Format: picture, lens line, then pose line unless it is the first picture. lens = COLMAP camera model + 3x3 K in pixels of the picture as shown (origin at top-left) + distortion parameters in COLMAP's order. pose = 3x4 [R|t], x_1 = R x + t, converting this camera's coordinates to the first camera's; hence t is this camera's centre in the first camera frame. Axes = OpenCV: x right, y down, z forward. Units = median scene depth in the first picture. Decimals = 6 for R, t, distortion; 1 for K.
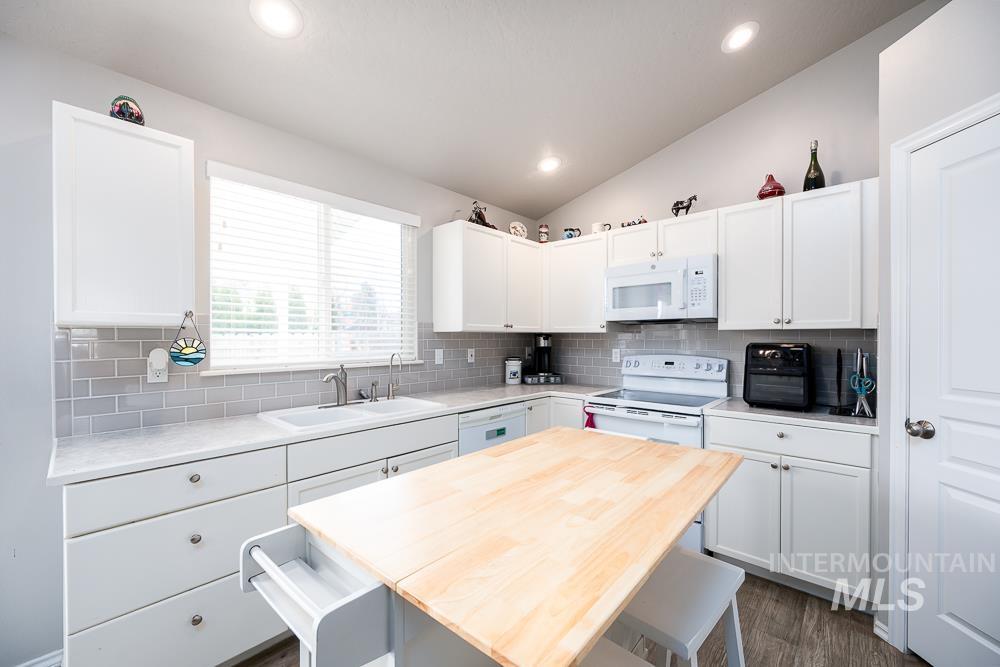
lens RADIAL K [[412.2, 0, 509.5], [0, 412.2, 337.2], [0, 0, 1]] dist [-0.002875, -0.000436]
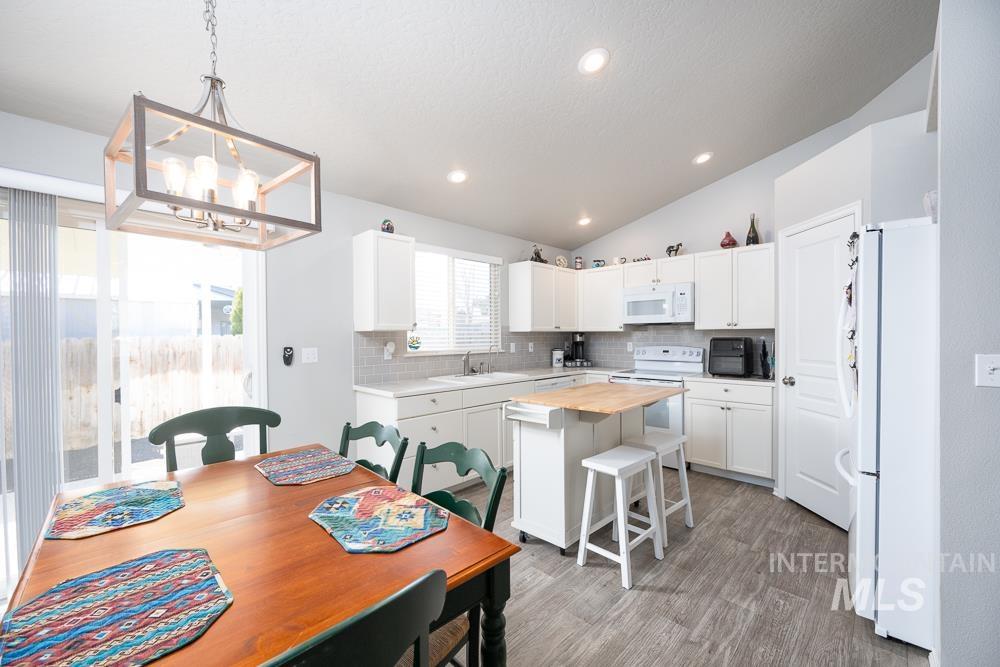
lens RADIAL K [[394.0, 0, 499.7], [0, 394.0, 336.8], [0, 0, 1]] dist [-0.000917, 0.000012]
pose [[0.997678, -0.006142, -0.067836, -0.124437], [0.006586, 0.999958, 0.006319, -0.003689], [0.067794, -0.006751, 0.997676, -0.492275]]
